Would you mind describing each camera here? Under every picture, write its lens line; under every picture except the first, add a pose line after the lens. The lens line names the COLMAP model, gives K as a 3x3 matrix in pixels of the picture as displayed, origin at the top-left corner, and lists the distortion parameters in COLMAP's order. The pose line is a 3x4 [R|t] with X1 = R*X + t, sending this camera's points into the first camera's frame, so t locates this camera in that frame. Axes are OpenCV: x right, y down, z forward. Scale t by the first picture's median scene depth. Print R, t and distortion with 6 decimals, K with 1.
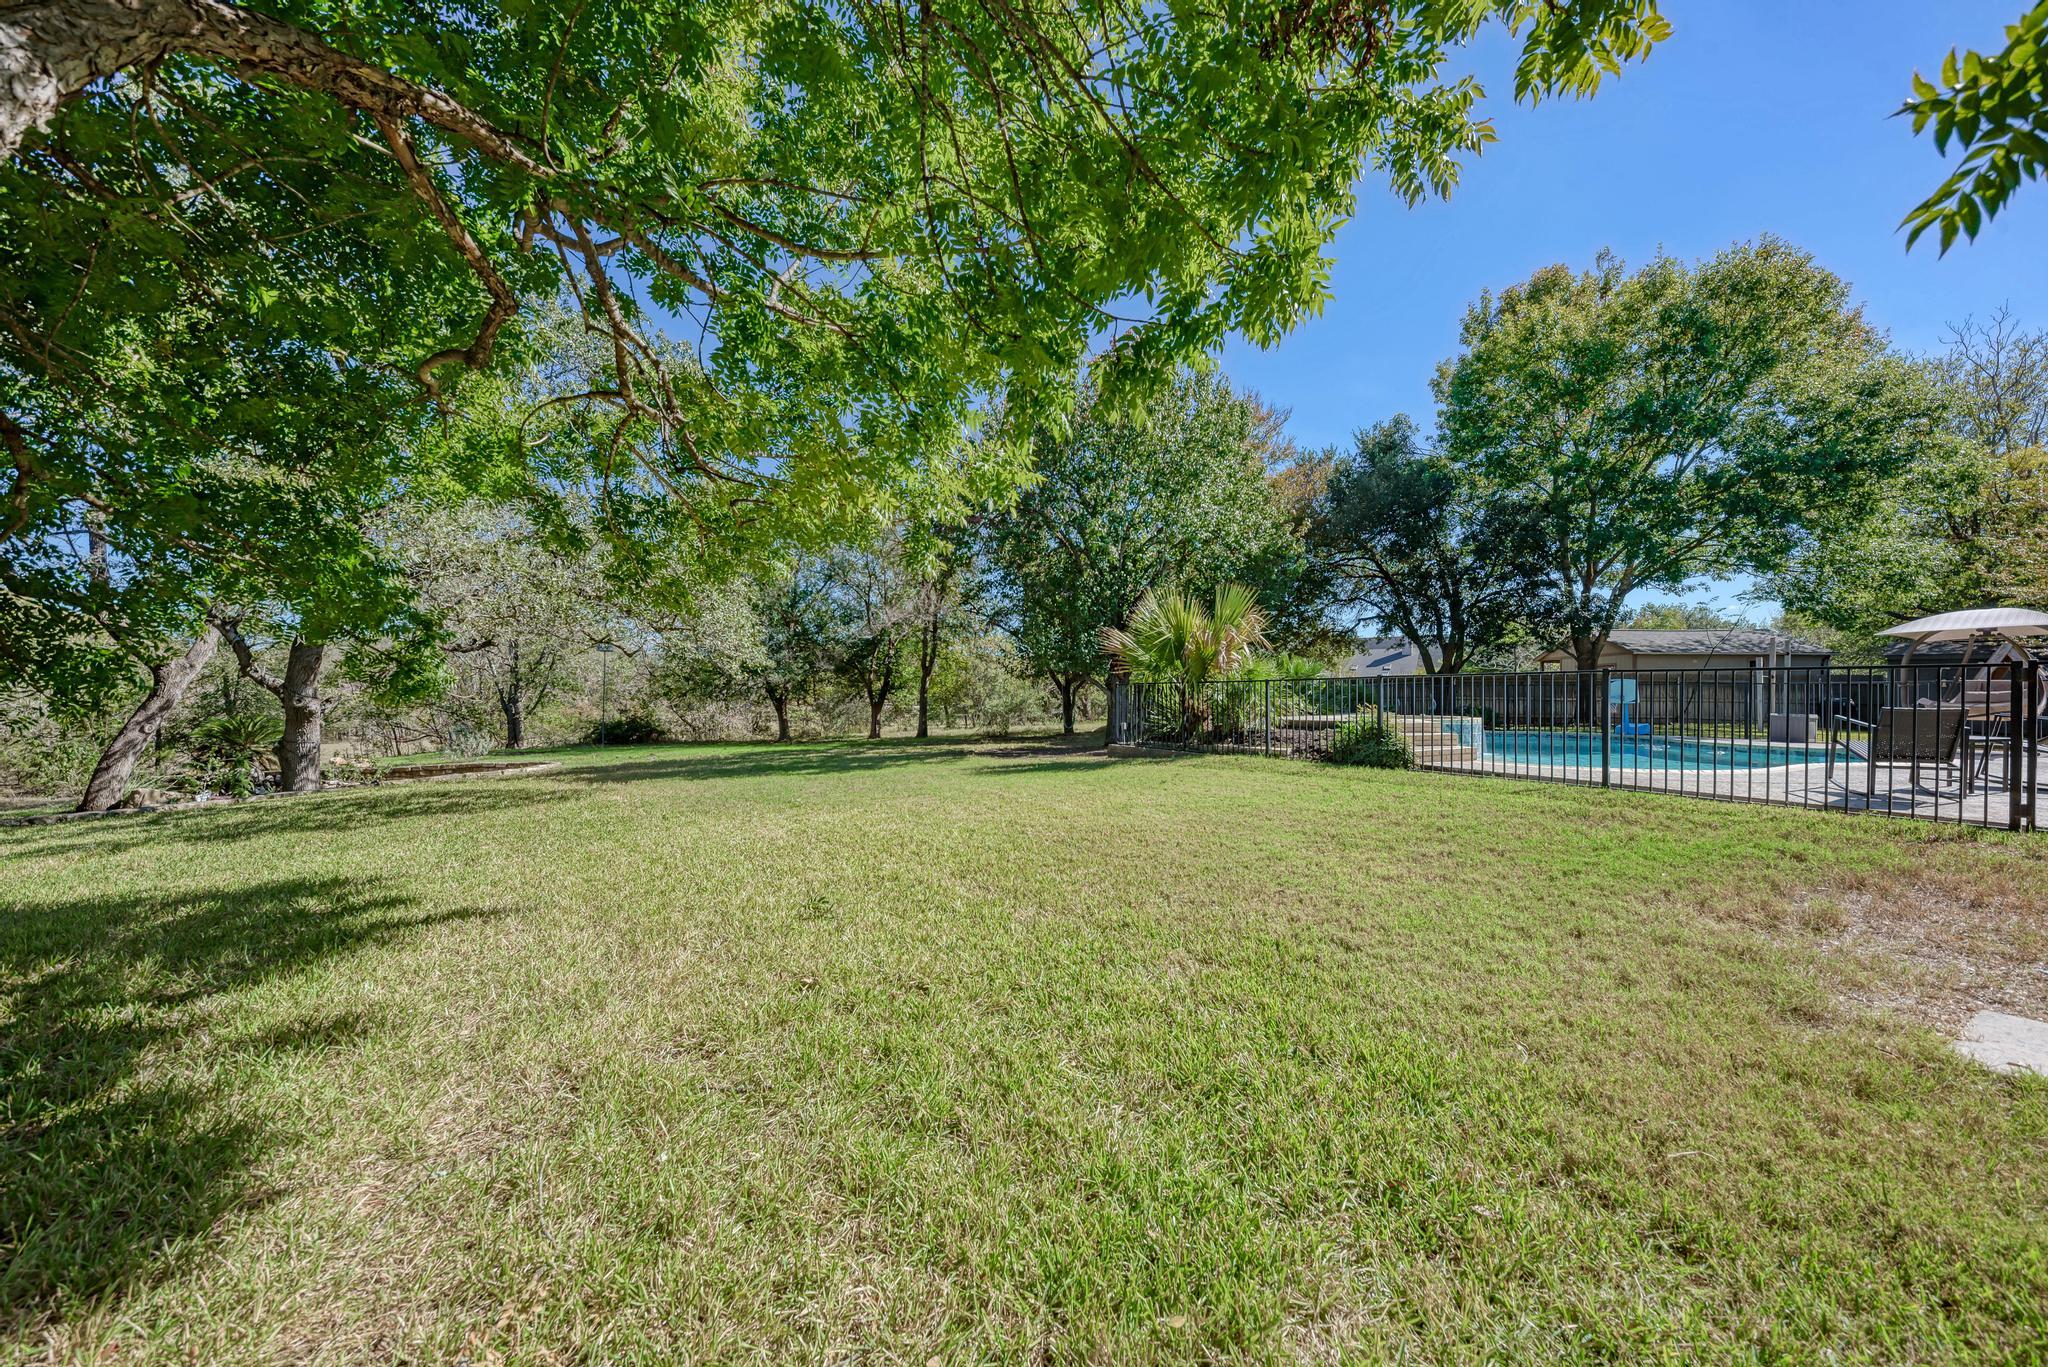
lens RADIAL K [[751.6, 0, 1024.5], [0, 751.6, 691.2], [0, 0, 1]] dist [-0.002451, -0.000623]
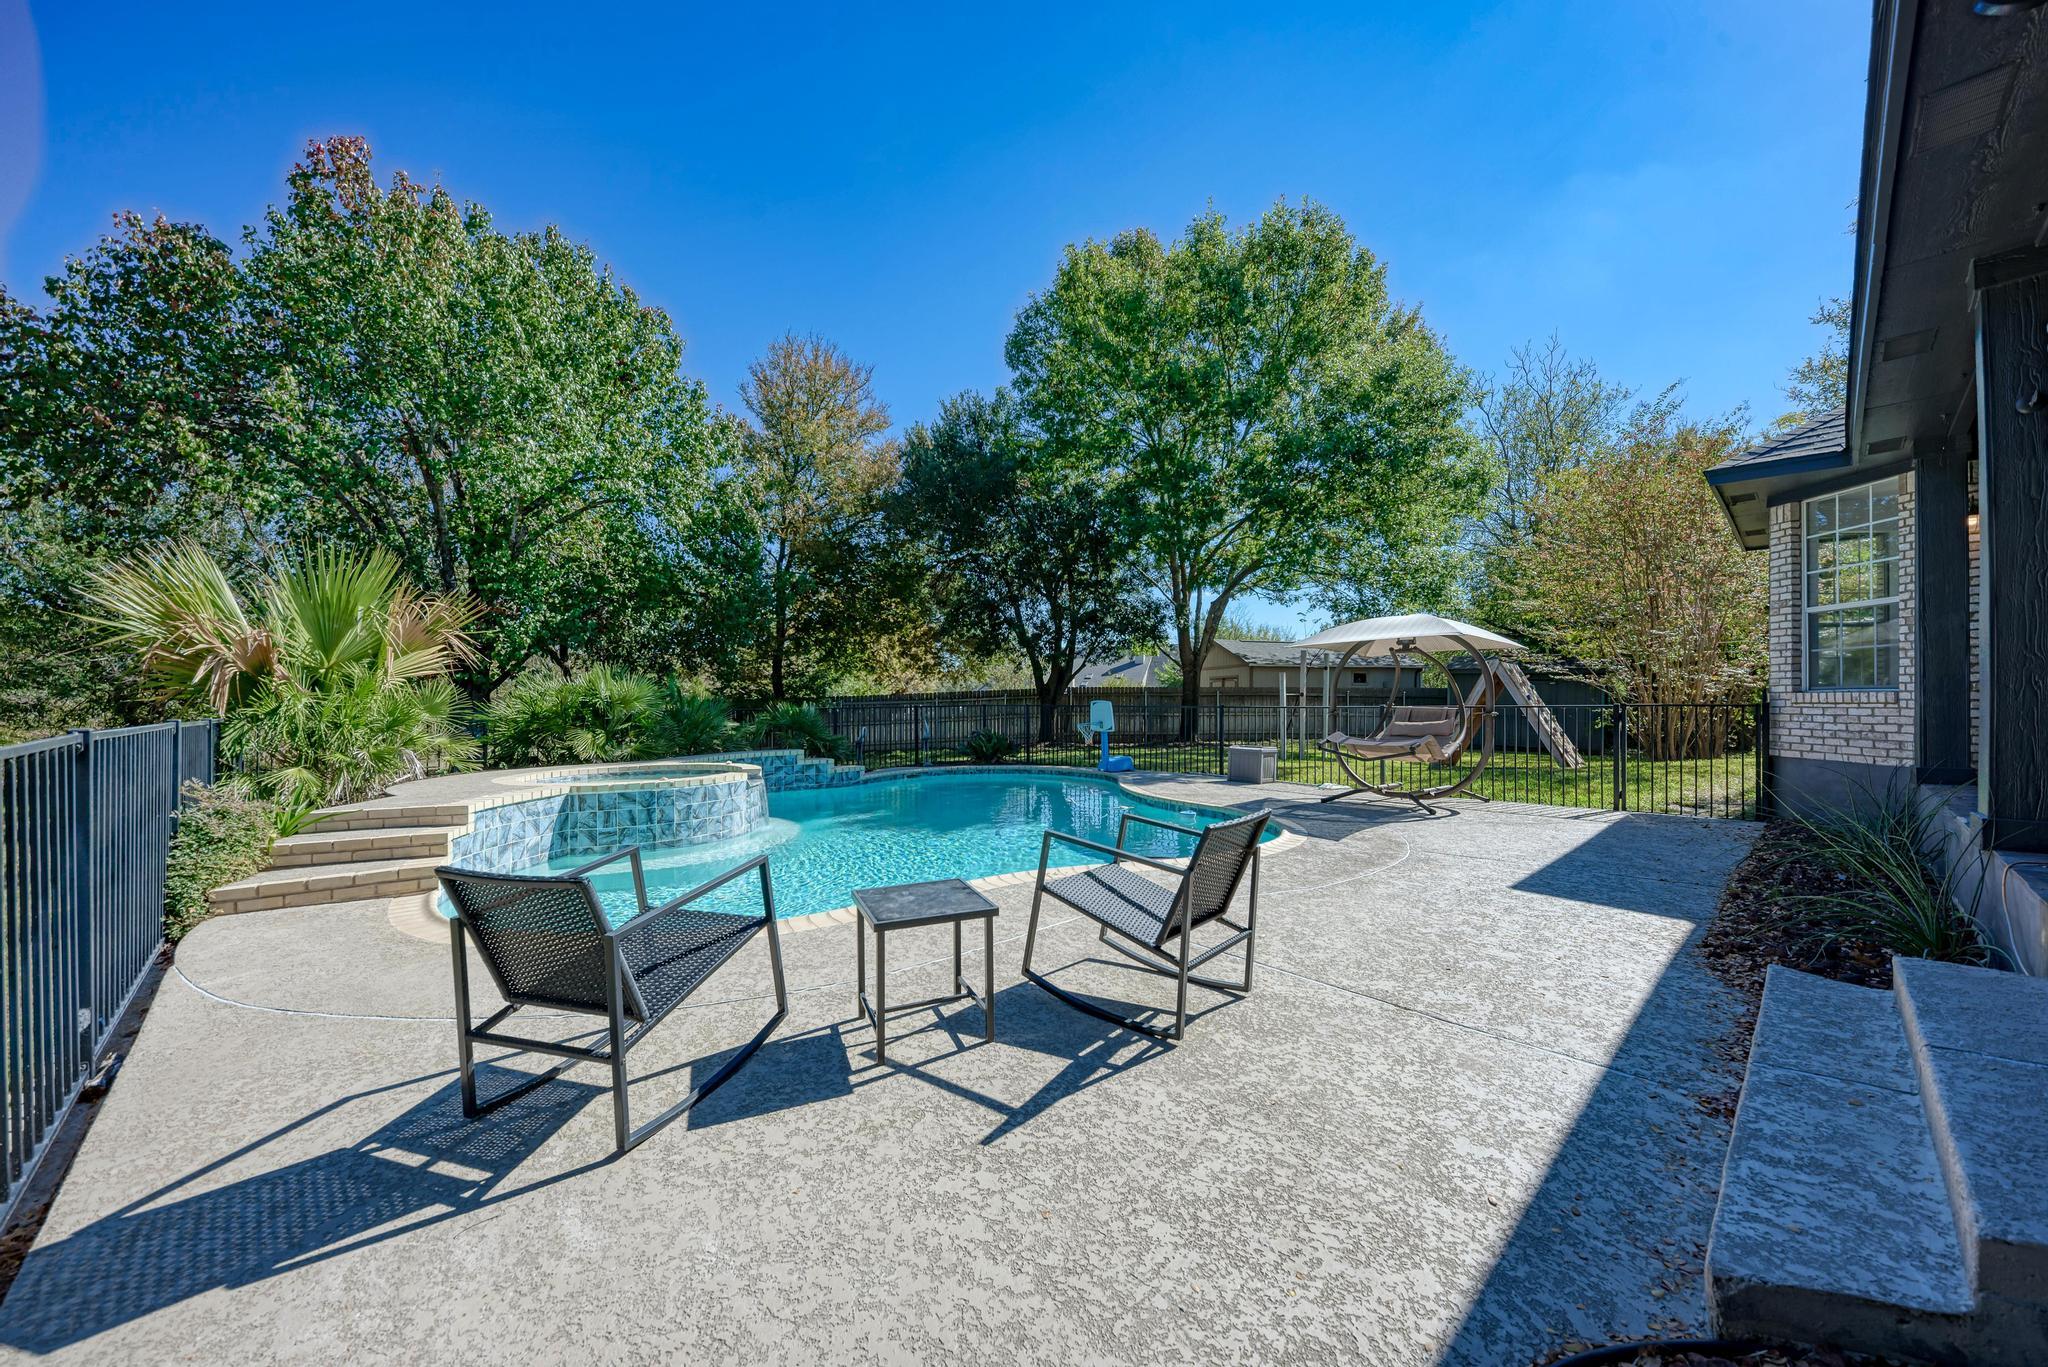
lens RADIAL K [[751.6, 0, 1022.5], [0, 751.6, 688.6], [0, 0, 1]] dist [-0.002451, -0.000623]
pose [[0.966844, 0.000088, 0.255368, 0.424071], [0.003750, 0.999887, -0.014542, -0.012007], [-0.255340, 0.015017, 0.966735, 0.220541]]
